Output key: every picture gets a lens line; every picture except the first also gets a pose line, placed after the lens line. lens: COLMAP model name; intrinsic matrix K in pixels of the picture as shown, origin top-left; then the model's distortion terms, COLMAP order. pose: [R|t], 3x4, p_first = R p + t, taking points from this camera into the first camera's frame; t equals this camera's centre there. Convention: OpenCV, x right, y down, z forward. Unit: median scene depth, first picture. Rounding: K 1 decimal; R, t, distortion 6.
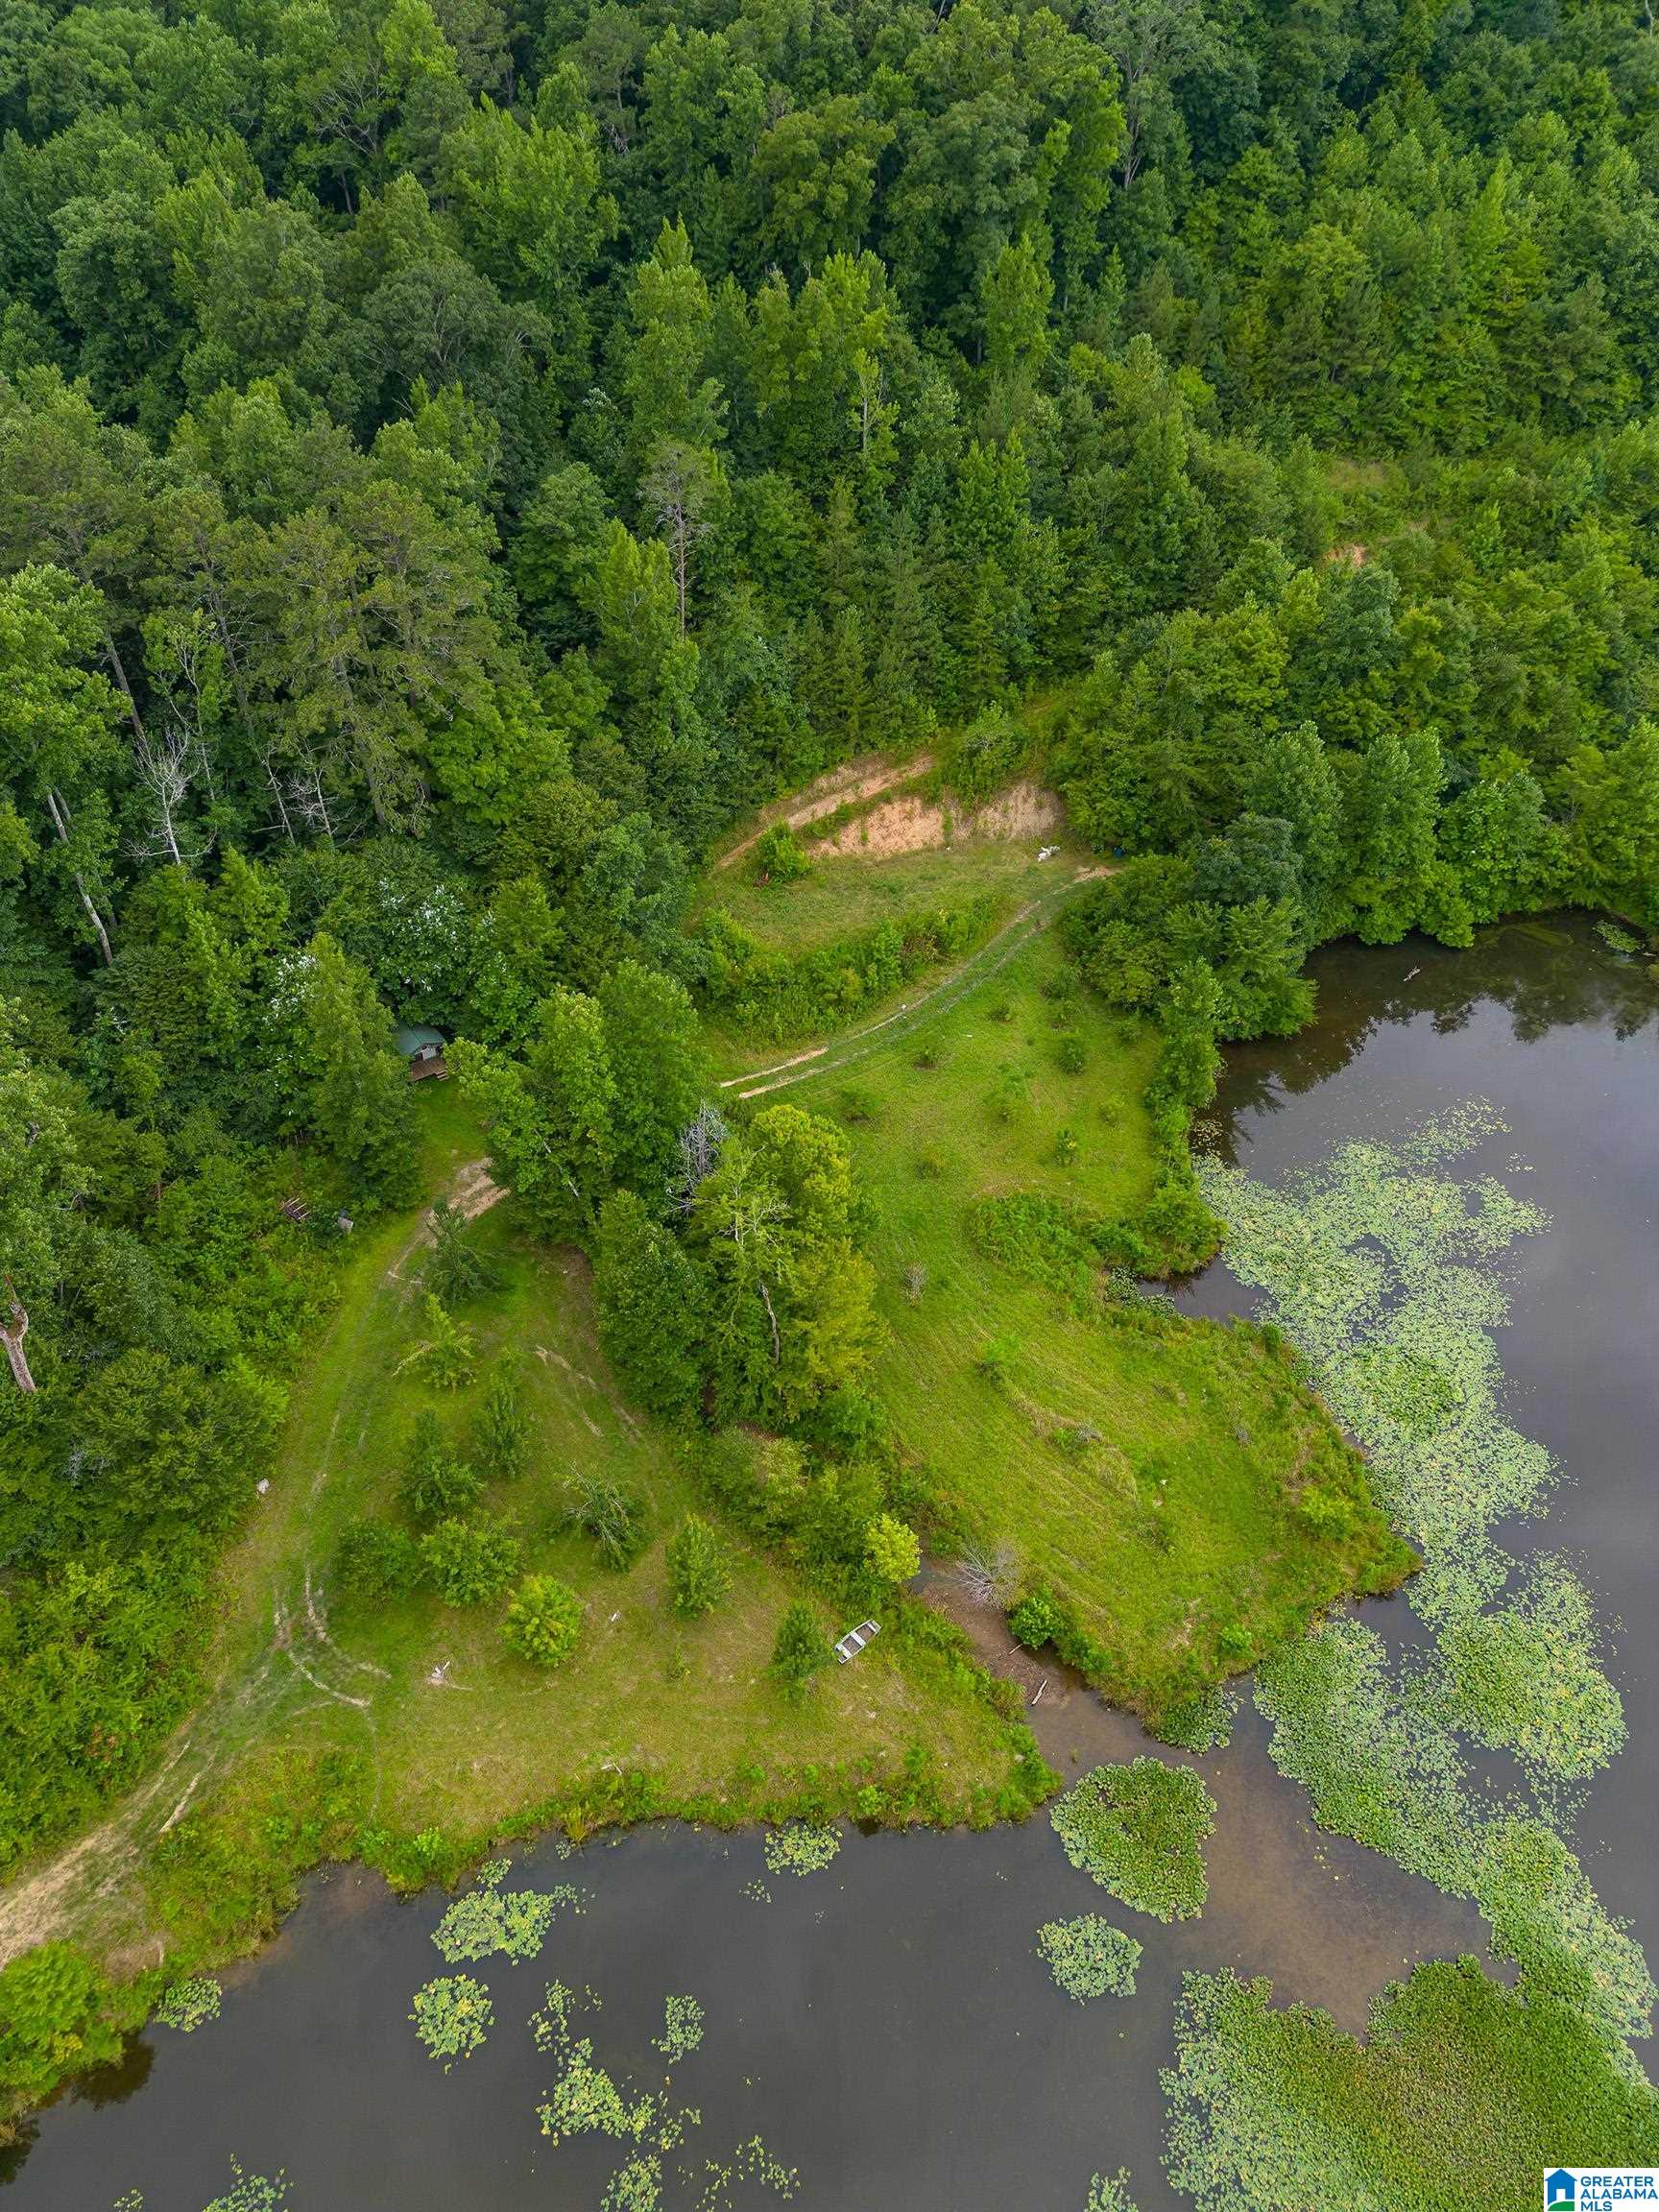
lens RADIAL K [[1571.9, 0, 829.5], [0, 1571.9, 1106.0], [0, 0, 1]] dist [0.031005, -0.008652]
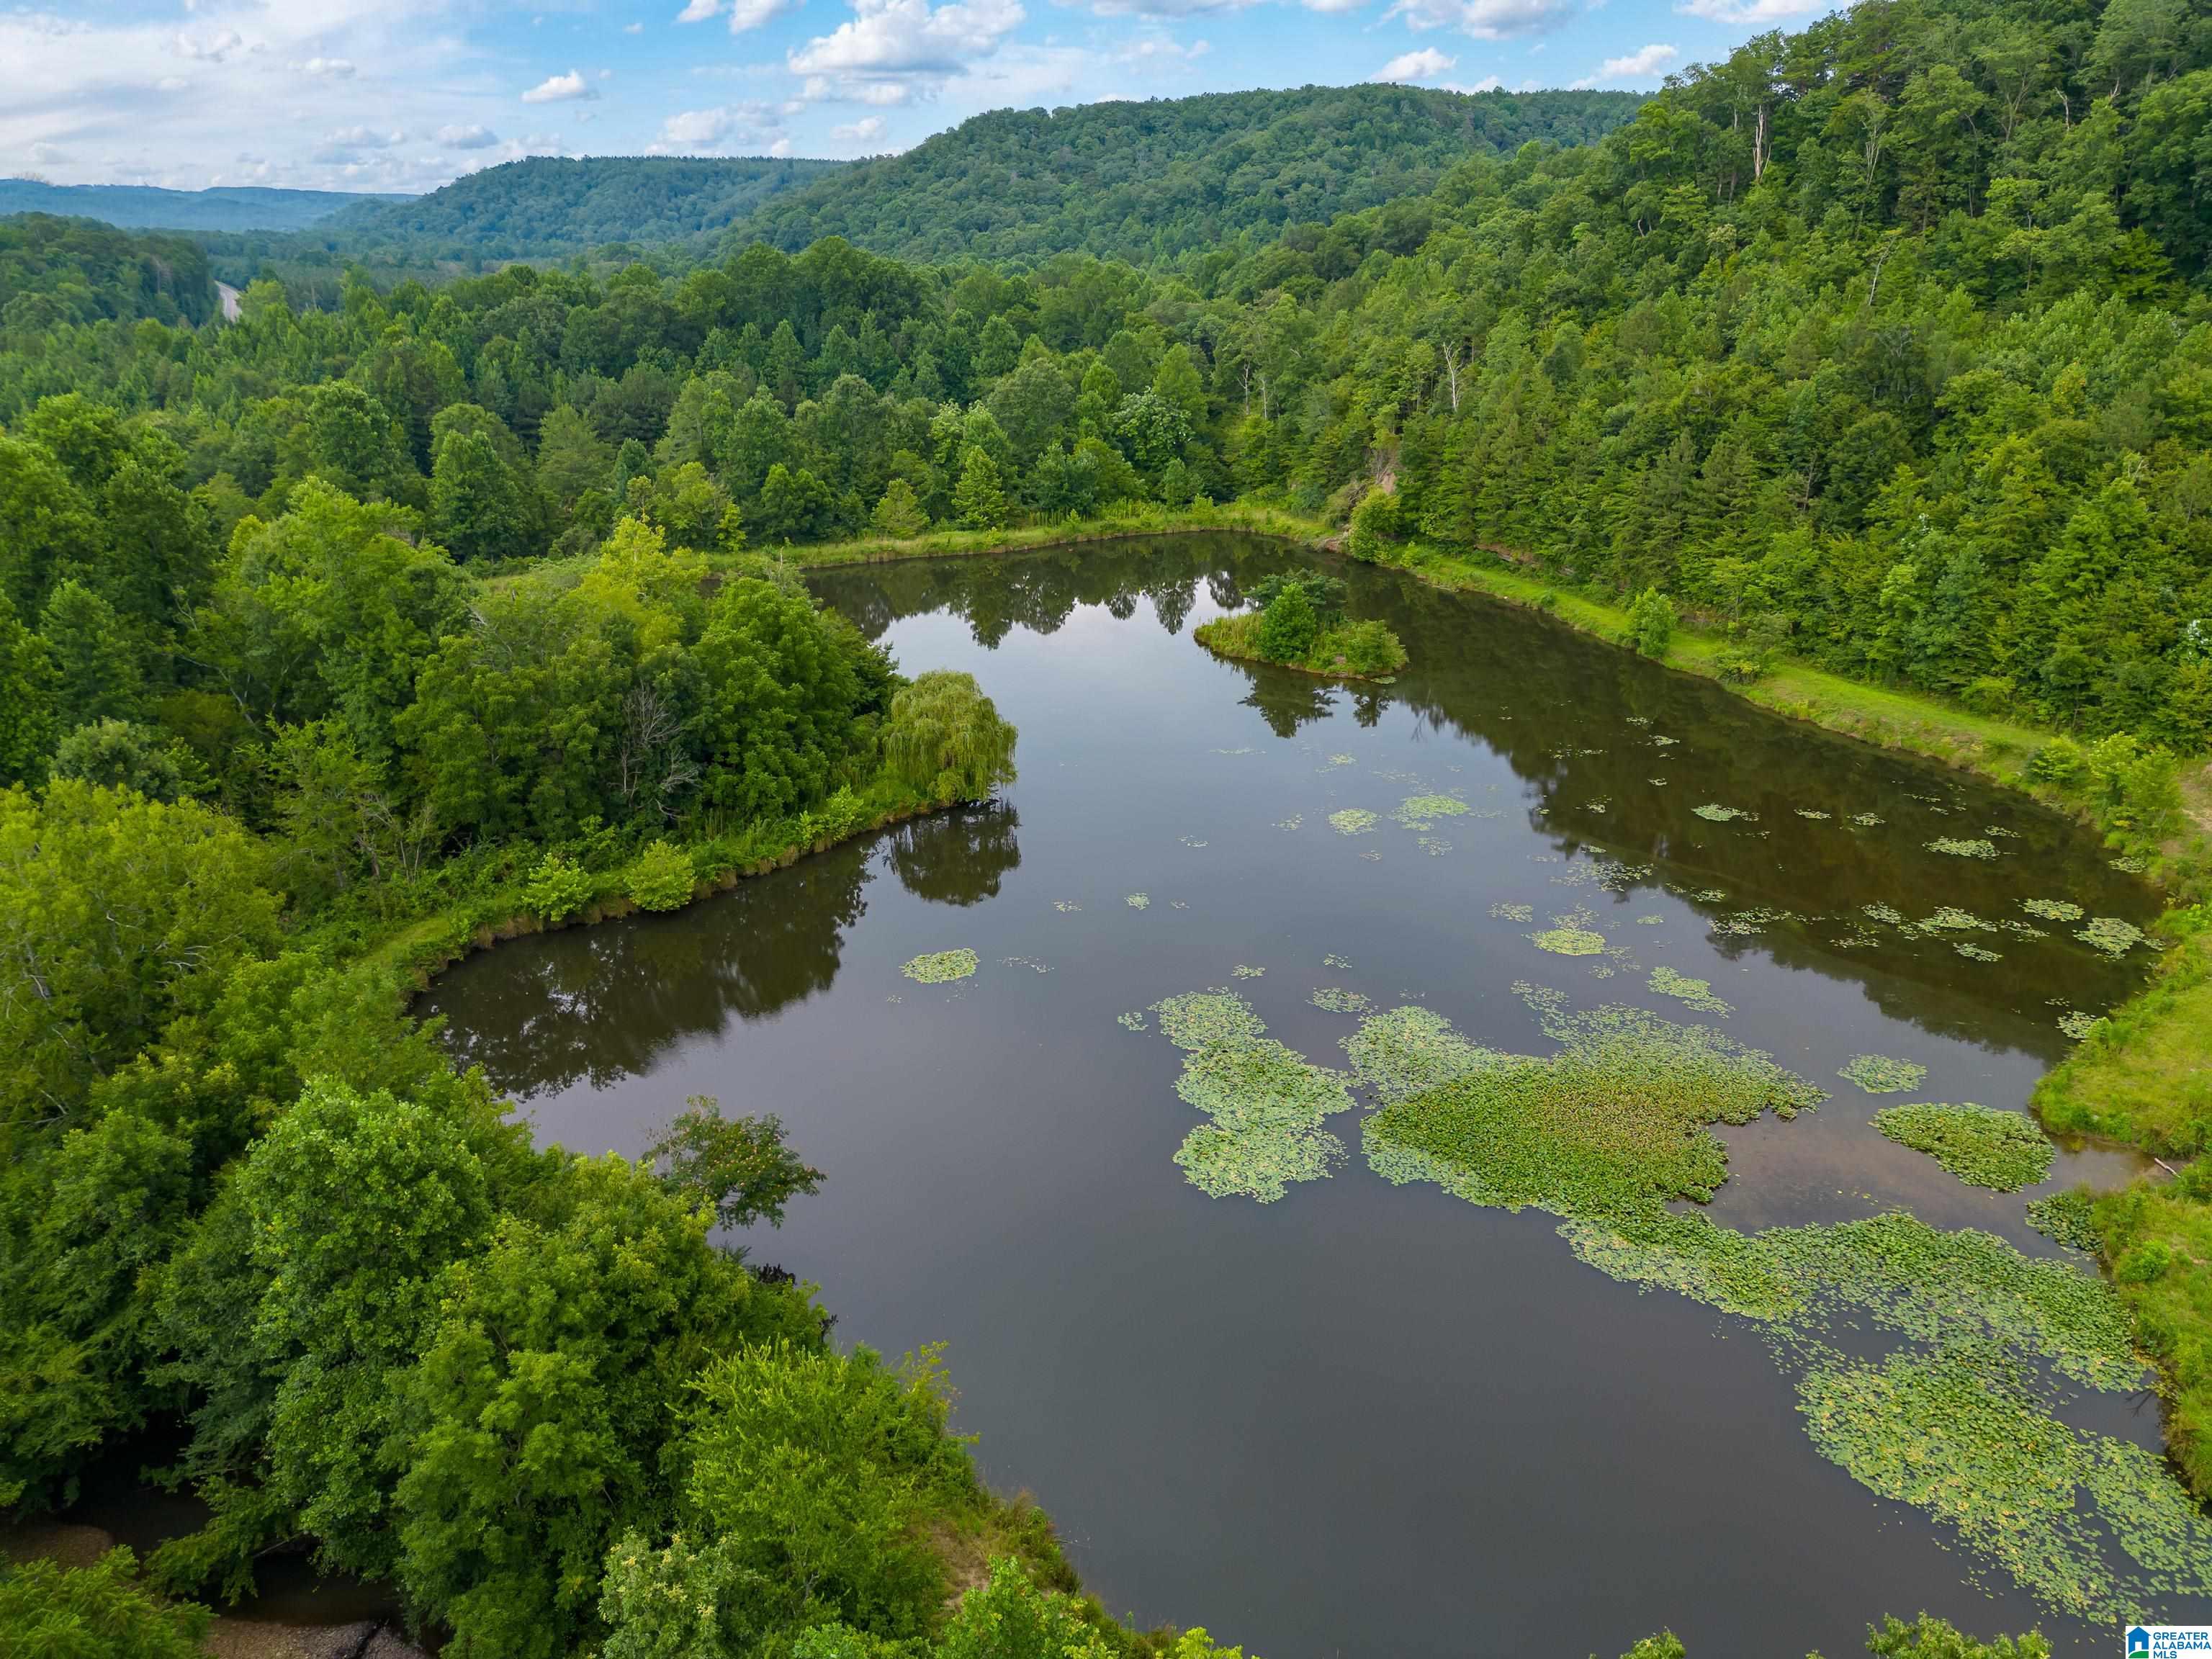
lens RADIAL K [[1545.3, 0, 1098.6], [0, 1545.3, 832.3], [0, 0, 1]] dist [0.078142, -0.081408]
pose [[-0.759788, 0.234833, -0.606281, 0.816517], [-0.445737, 0.490725, 0.748670, -0.085604], [0.473330, 0.839072, -0.268173, 0.598790]]
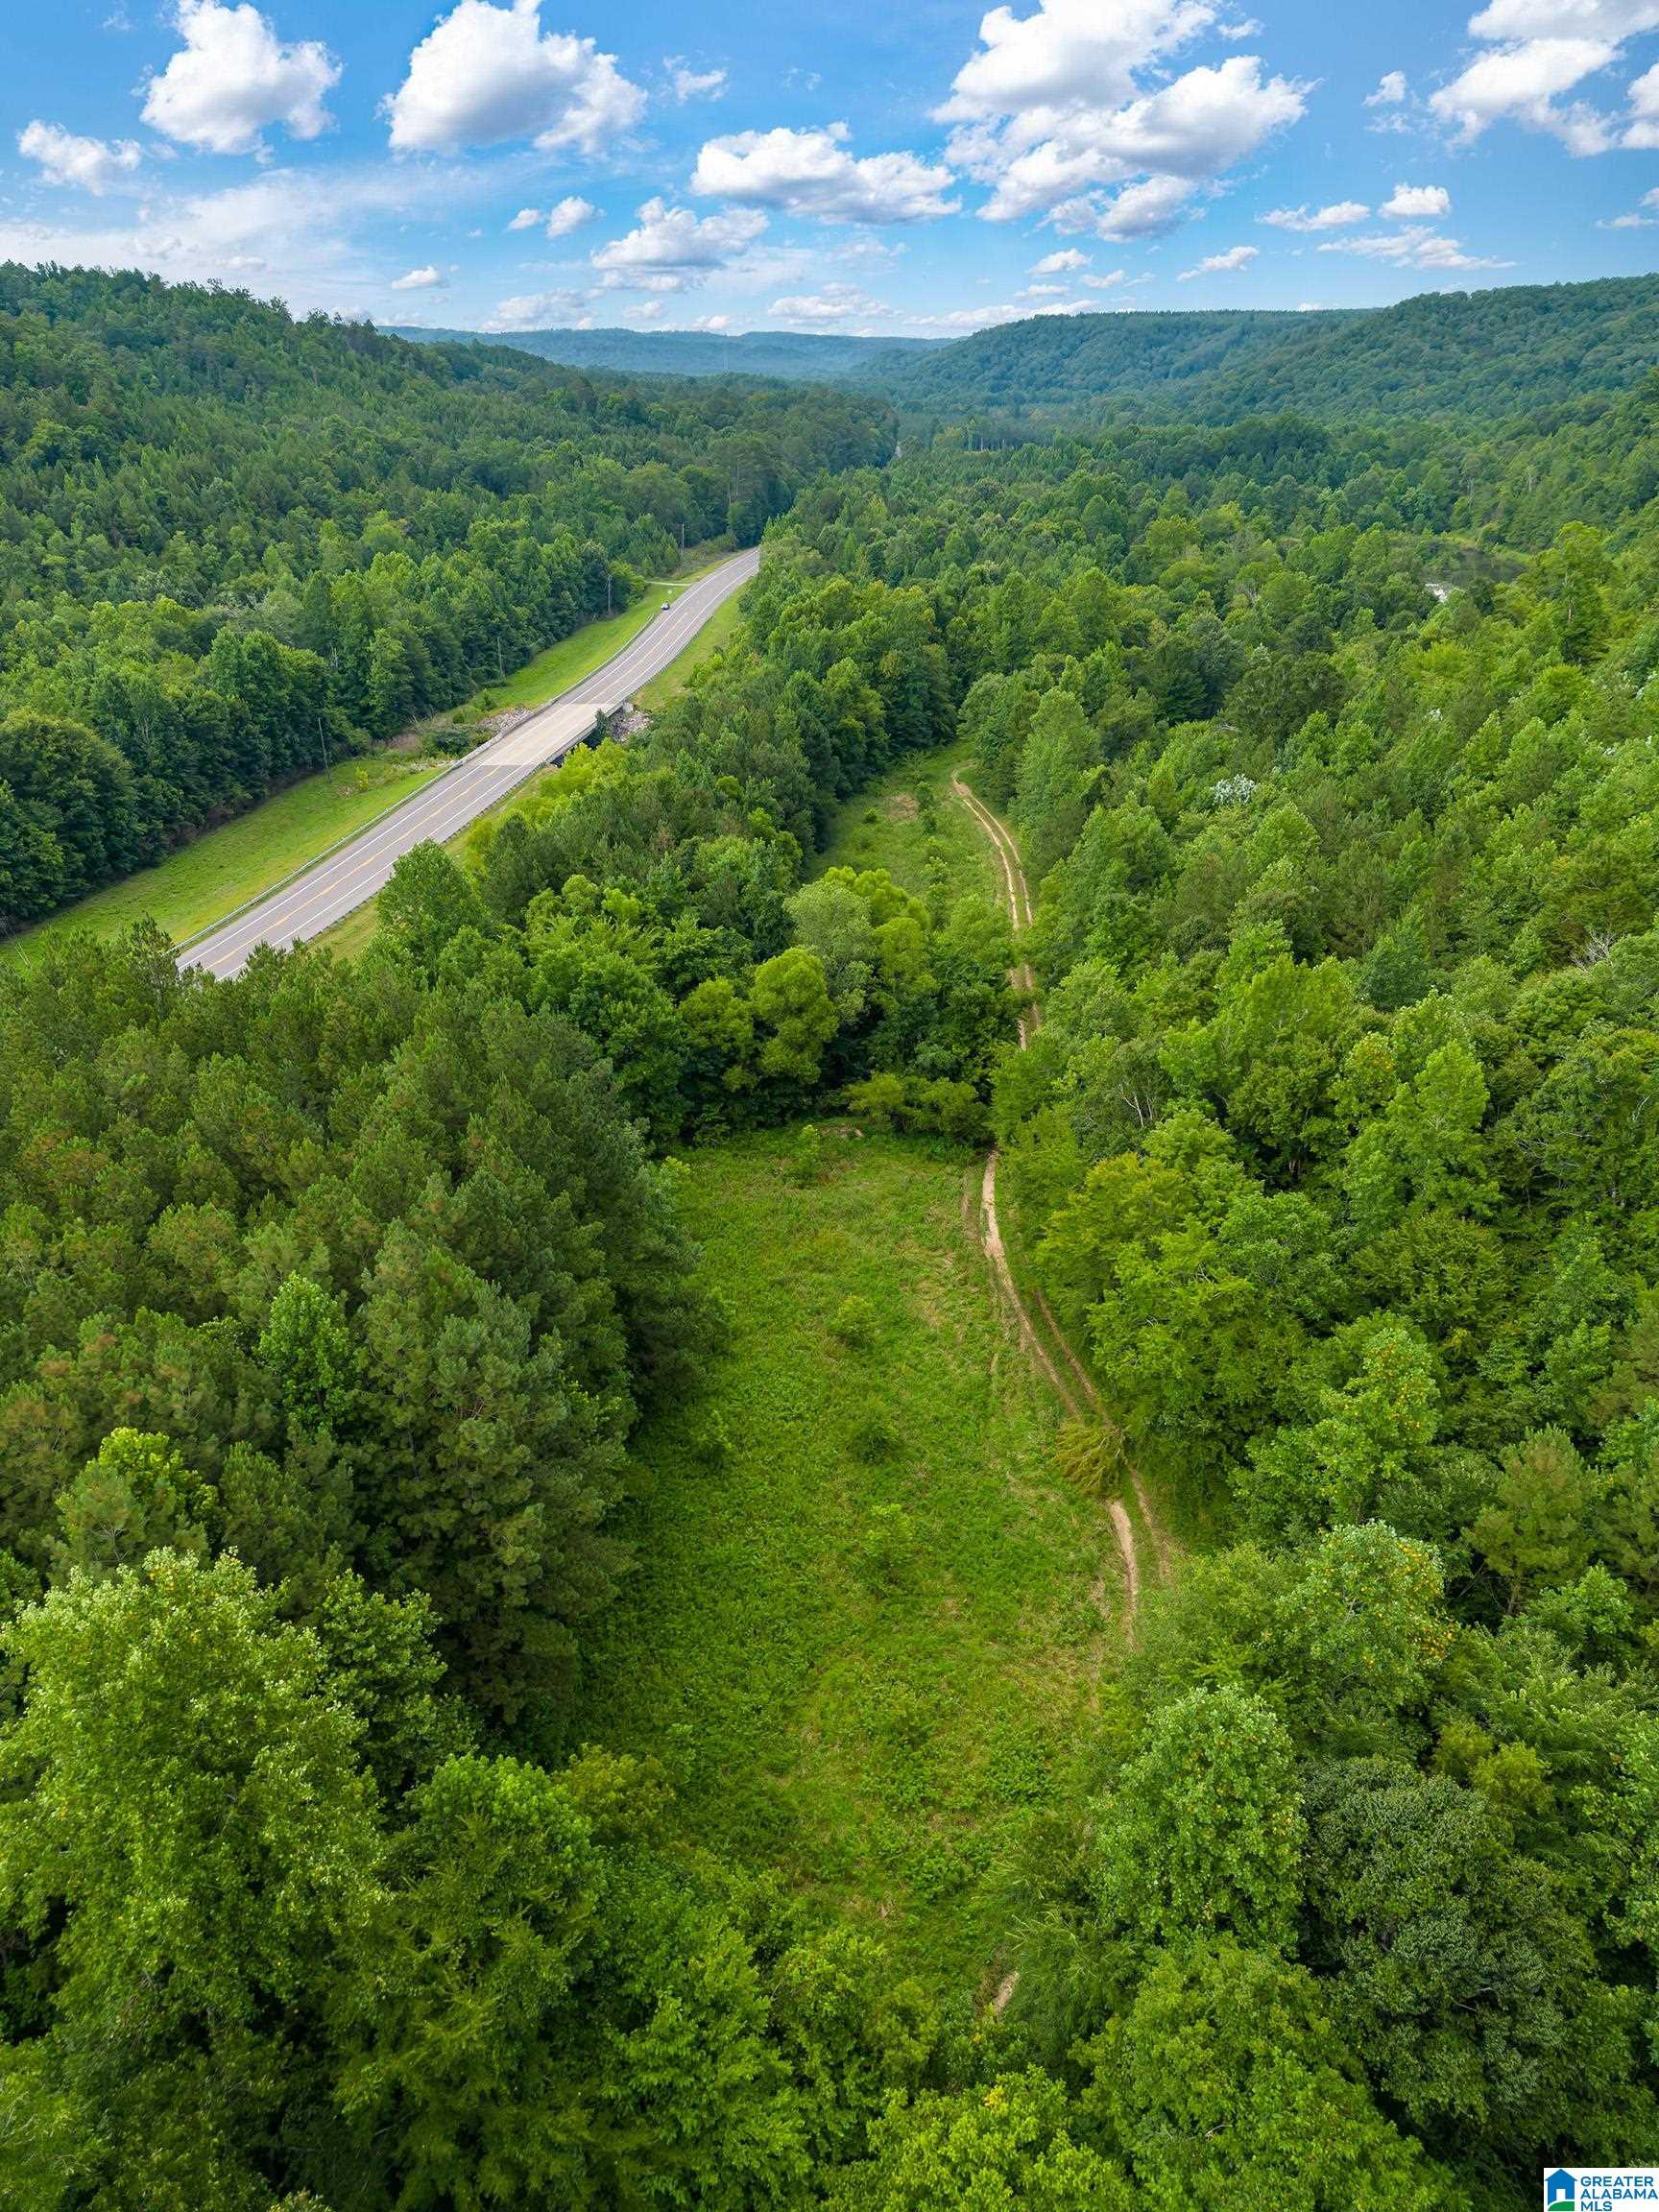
lens RADIAL K [[1550.0, 0, 827.2], [0, 1550.0, 1106.7], [0, 0, 1]] dist [0.079047, -0.078386]
pose [[-0.955118, 0.122582, -0.269673, 2.837098], [-0.207490, 0.372889, 0.904379, -2.356814], [0.211418, 0.919743, -0.330718, 2.755375]]
